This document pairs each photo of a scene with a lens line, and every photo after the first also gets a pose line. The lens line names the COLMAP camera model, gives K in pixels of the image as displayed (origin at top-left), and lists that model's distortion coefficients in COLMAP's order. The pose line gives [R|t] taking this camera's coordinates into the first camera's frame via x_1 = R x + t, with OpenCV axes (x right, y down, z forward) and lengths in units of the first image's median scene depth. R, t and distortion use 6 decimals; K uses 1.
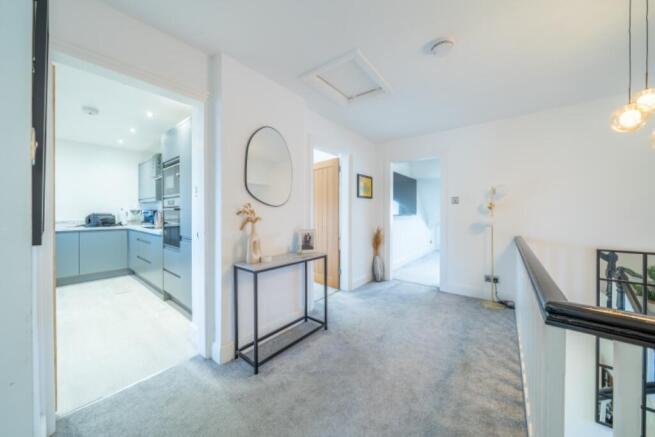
lens RADIAL K [[226.3, 0, 325.0], [0, 226.3, 217.6], [0, 0, 1]] dist [0.000585, 0.000100]
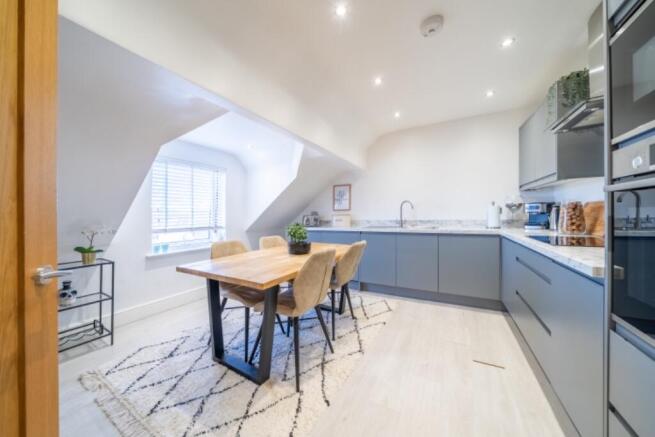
lens RADIAL K [[223.8, 0, 329.8], [0, 223.8, 216.4], [0, 0, 1]] dist [-0.009255, -0.000035]
pose [[0.176099, 0.005646, -0.984356, -0.355792], [-0.006677, 0.999967, 0.004541, 0.000983], [0.984350, 0.005772, 0.176131, 0.431790]]
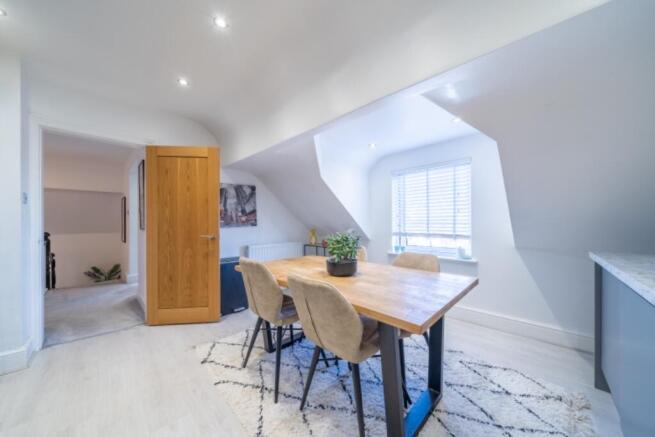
lens RADIAL K [[223.8, 0, 329.8], [0, 223.8, 216.4], [0, 0, 1]] dist [-0.009255, -0.000035]
pose [[-0.995796, 0.015297, 0.090316, -0.924614], [0.015584, 0.999875, 0.002475, -0.016271], [-0.090267, 0.003872, -0.995910, 0.845077]]
